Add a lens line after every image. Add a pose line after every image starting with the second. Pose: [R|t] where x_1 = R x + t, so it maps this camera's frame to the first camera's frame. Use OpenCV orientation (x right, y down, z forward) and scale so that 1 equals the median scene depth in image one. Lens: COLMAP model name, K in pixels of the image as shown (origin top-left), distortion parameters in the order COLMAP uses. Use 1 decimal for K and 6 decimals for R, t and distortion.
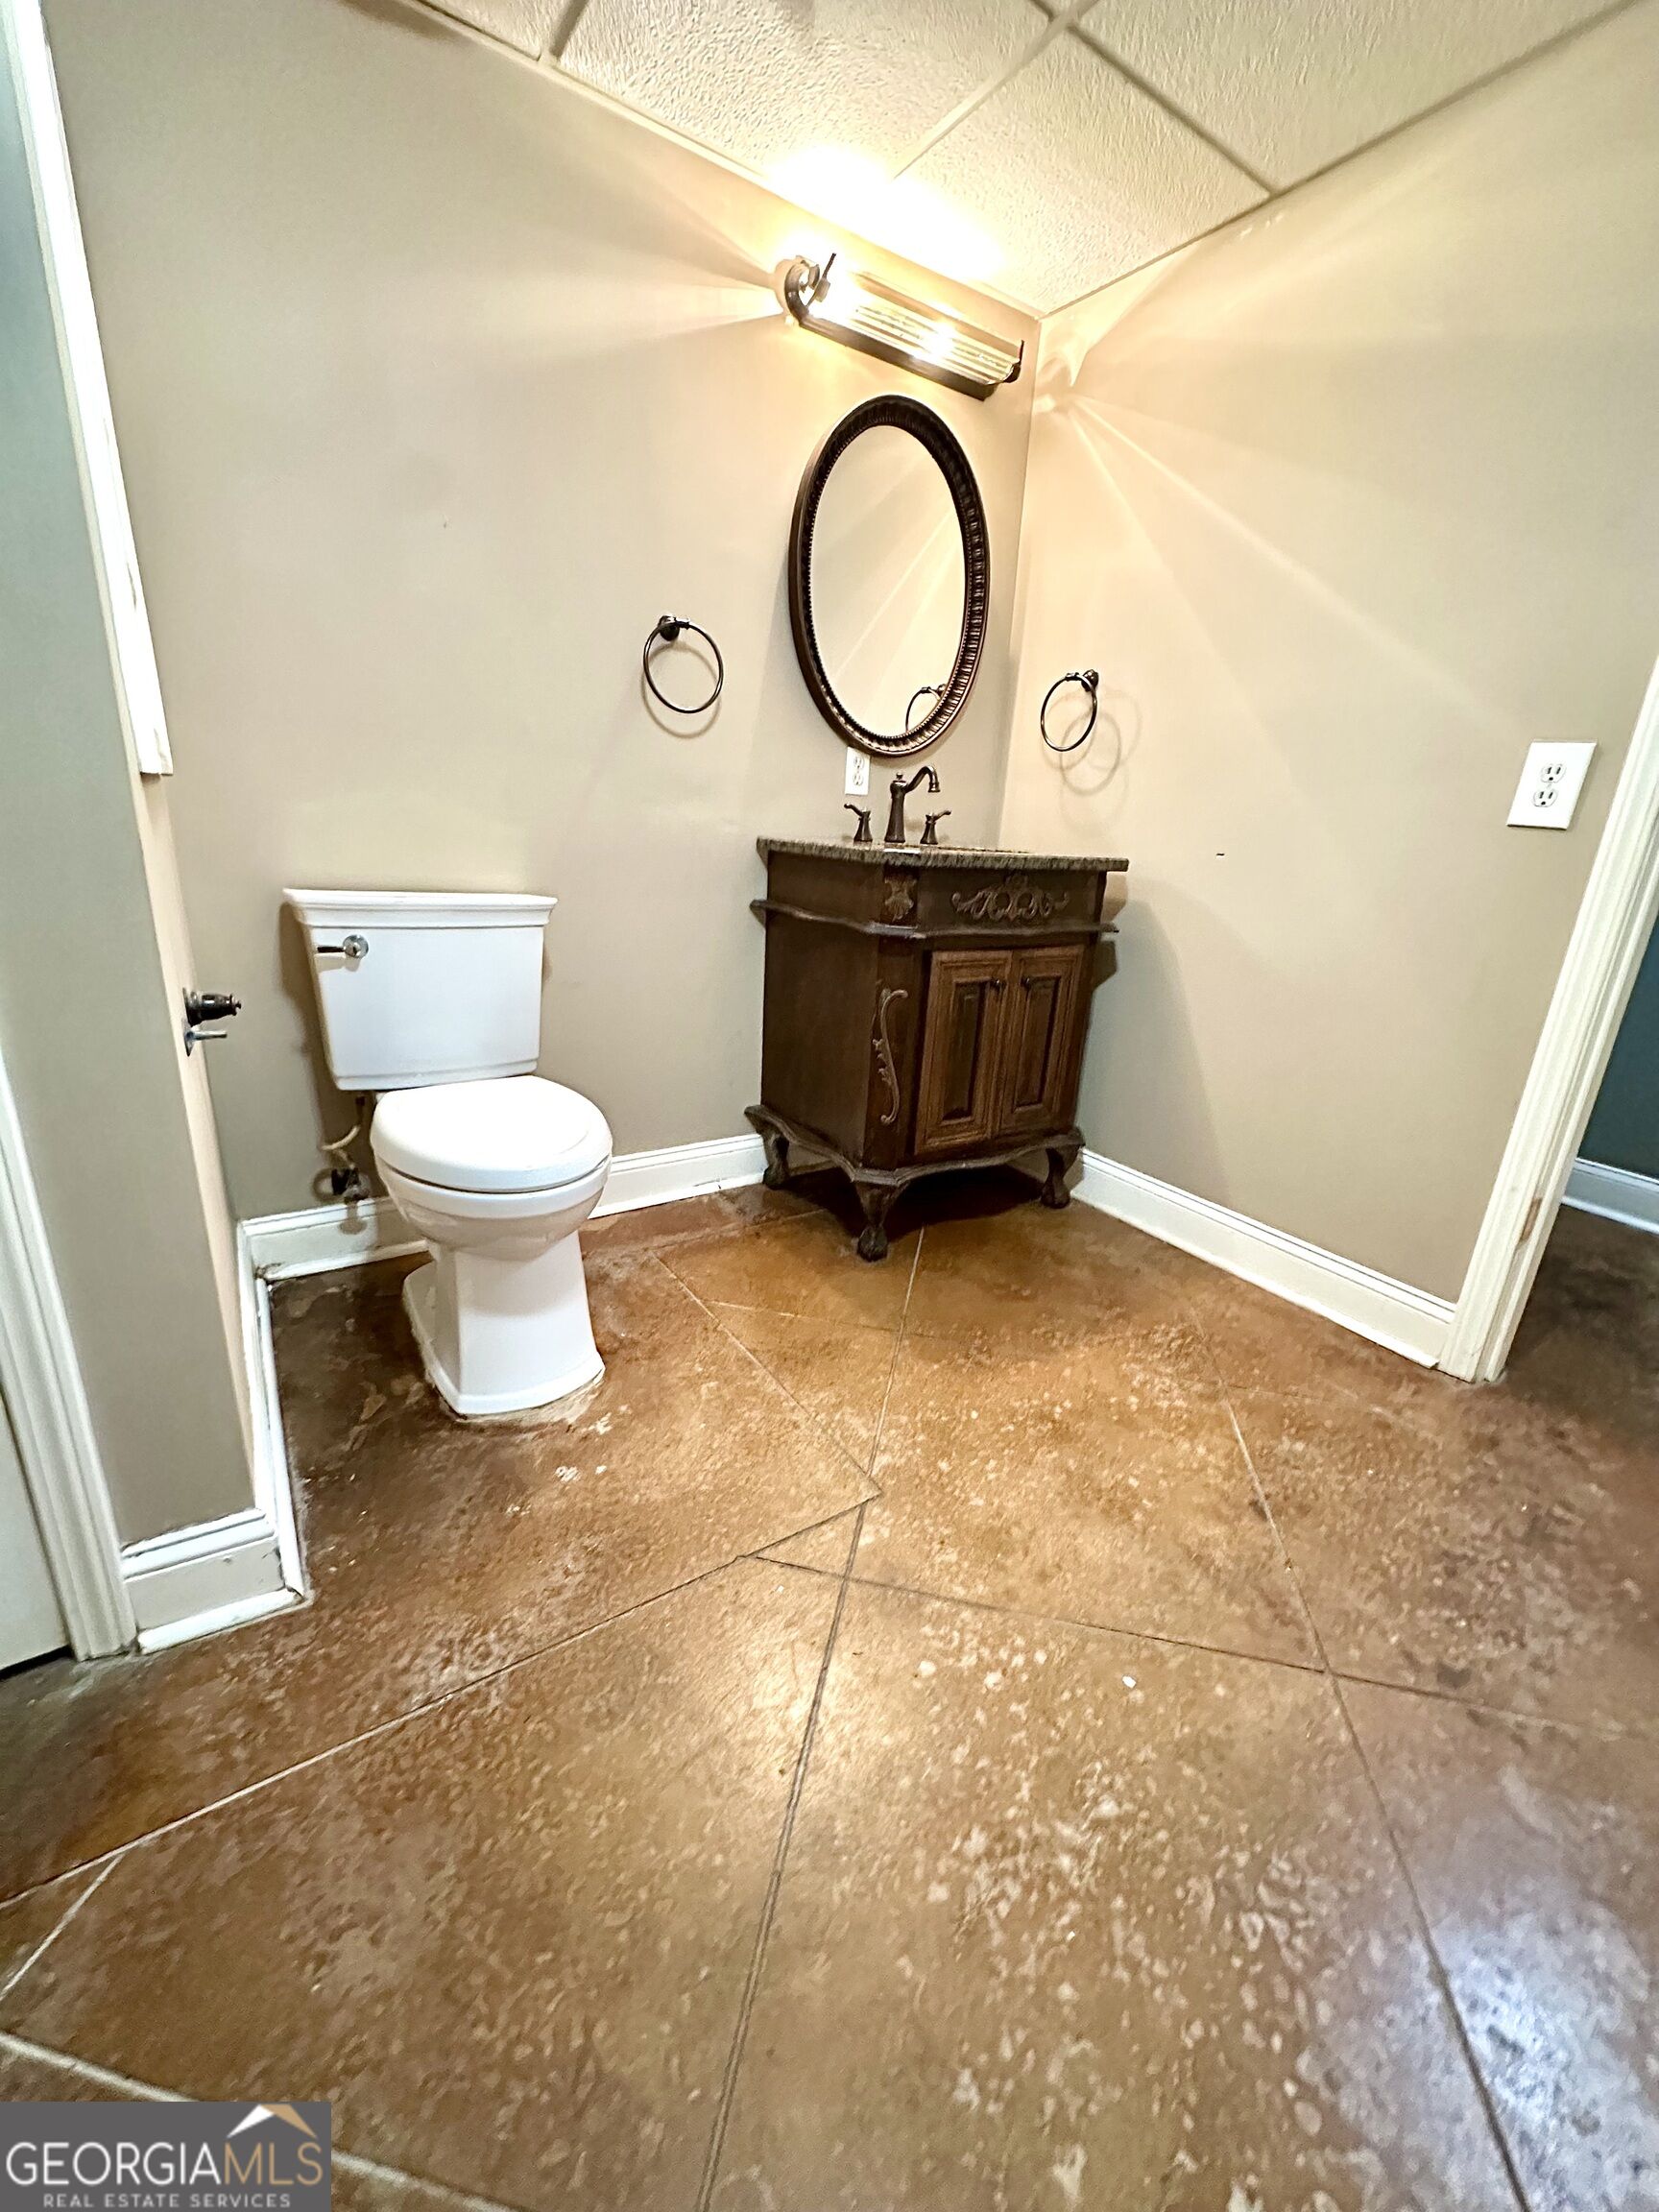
lens RADIAL K [[886.1, 0, 834.4], [0, 886.1, 1104.1], [0, 0, 1]] dist [0.000844, 0.000012]
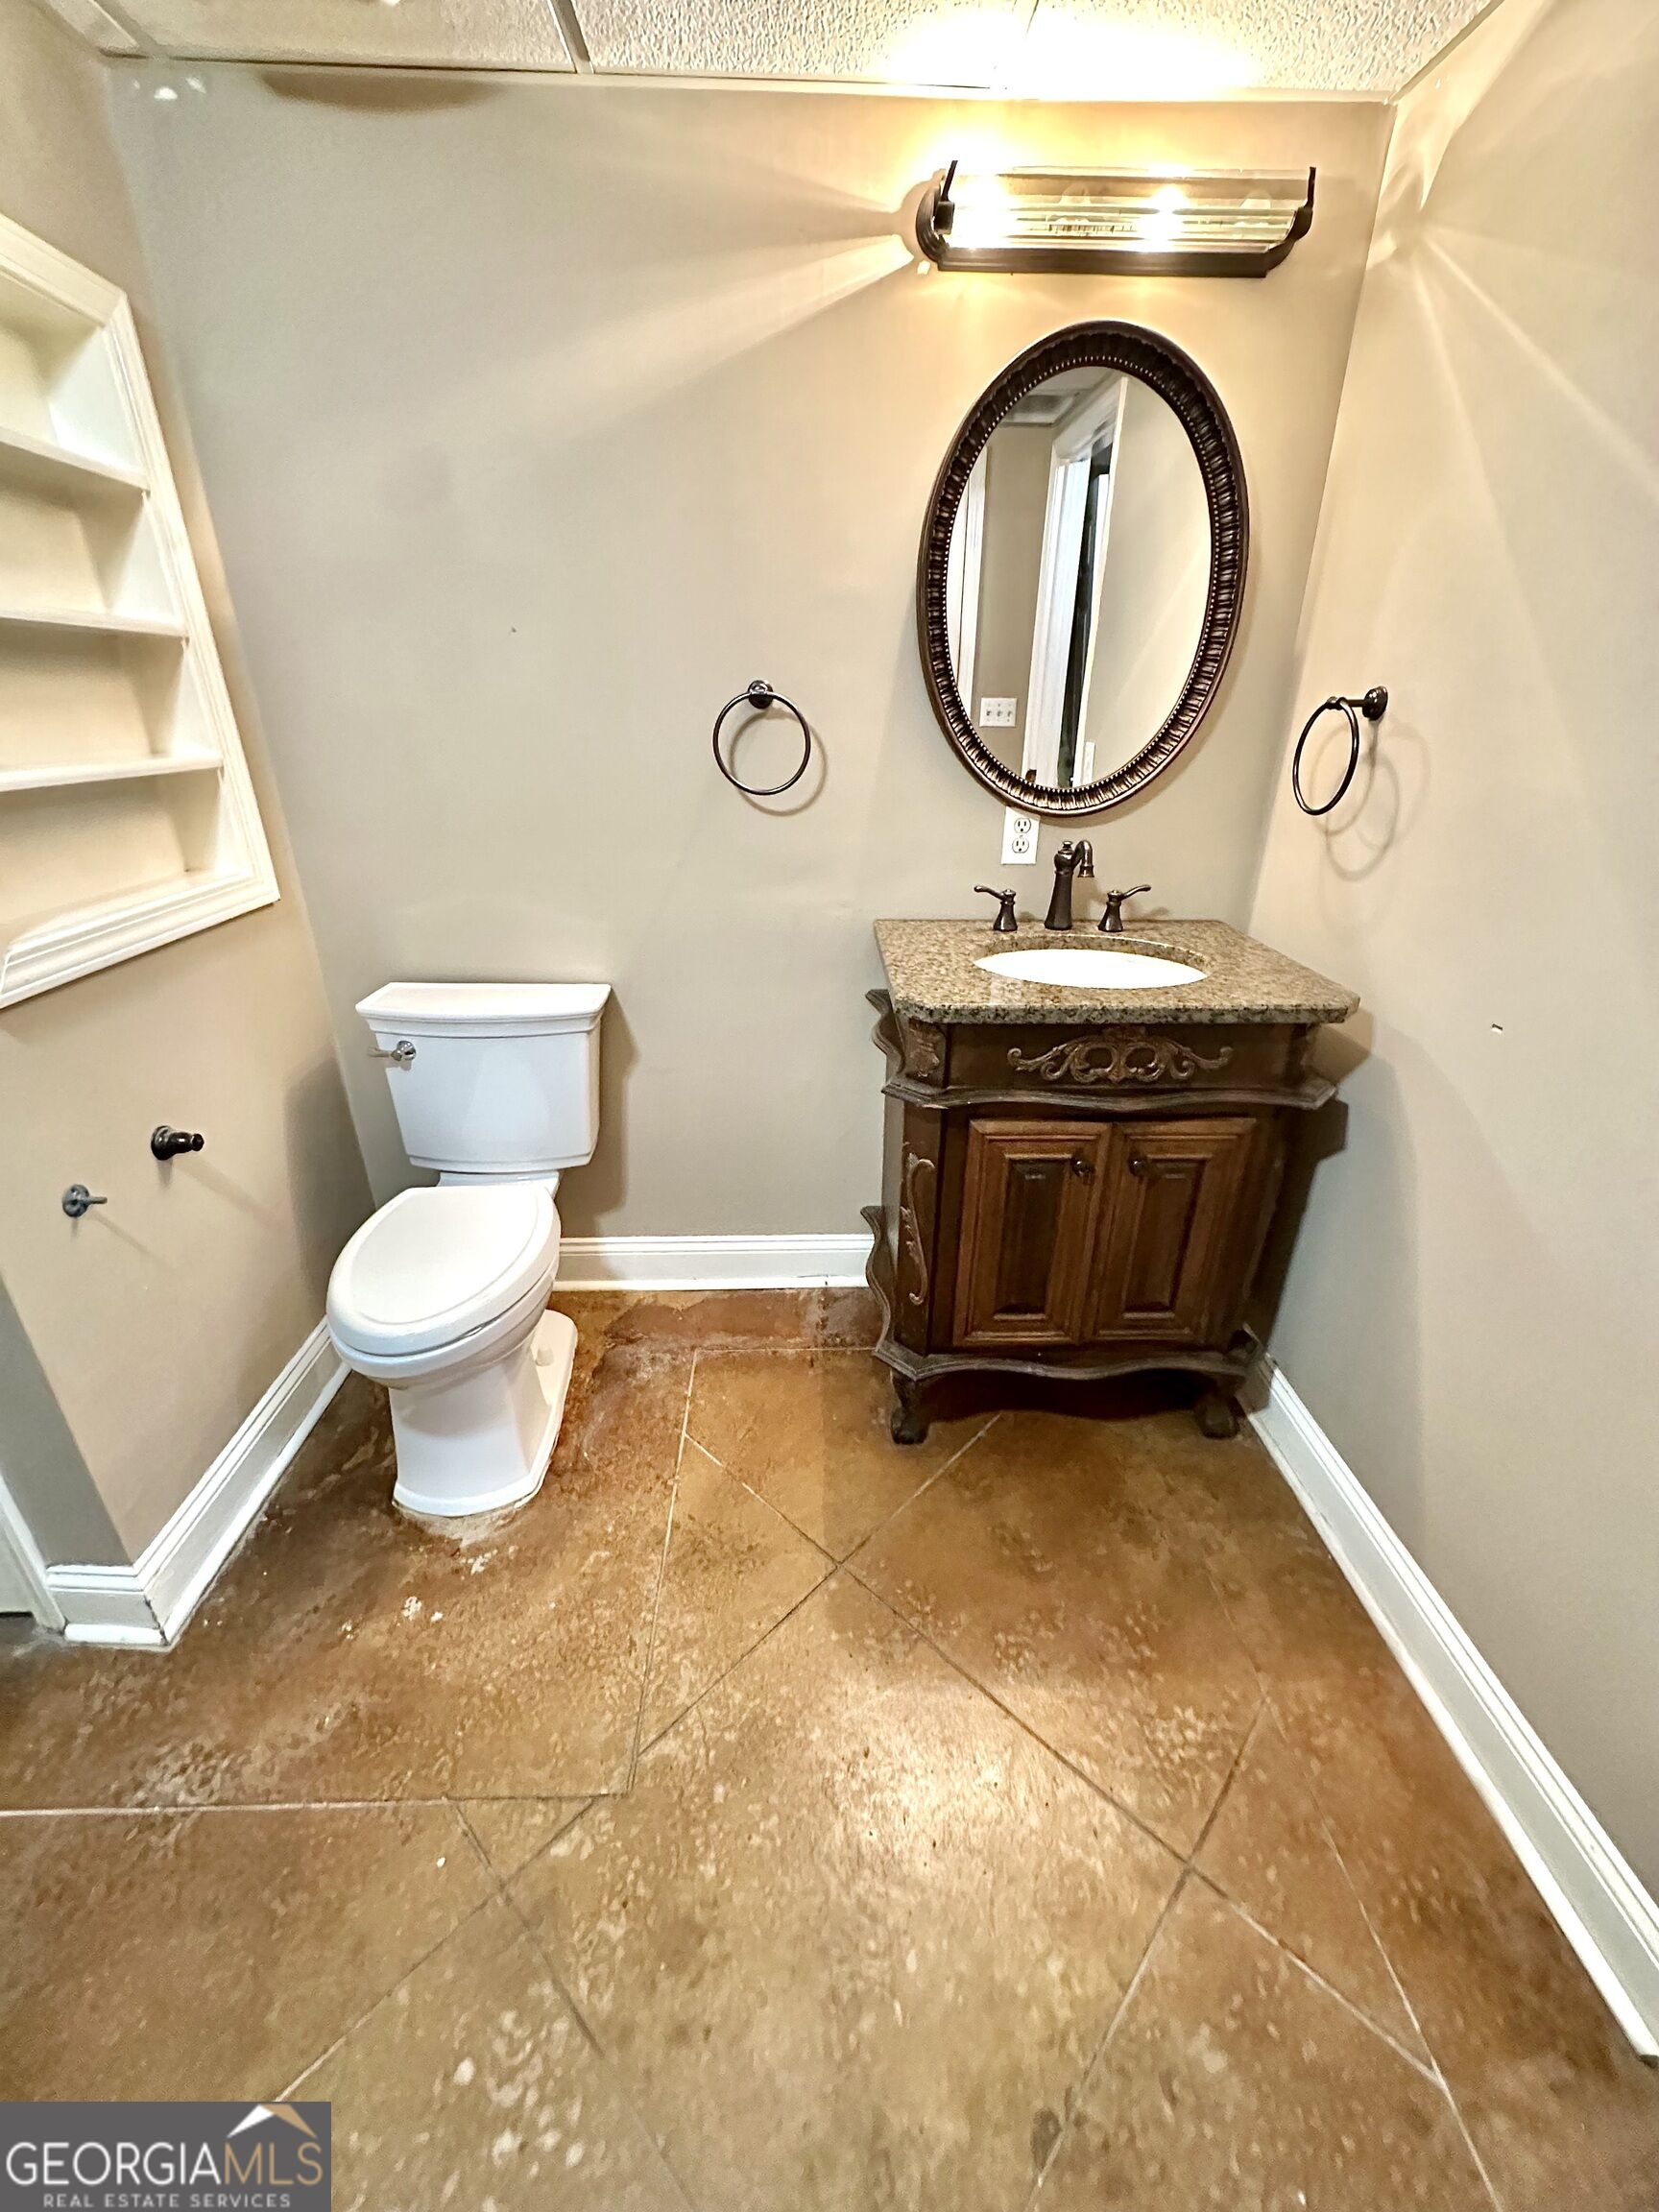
lens RADIAL K [[886.1, 0, 828.0], [0, 886.1, 1106.7], [0, 0, 1]] dist [0.000844, 0.000012]
pose [[0.843958, 0.178218, -0.505938, 0.375477], [-0.128323, 0.982886, 0.132168, -0.256670], [0.520834, -0.046621, 0.852384, 0.265417]]
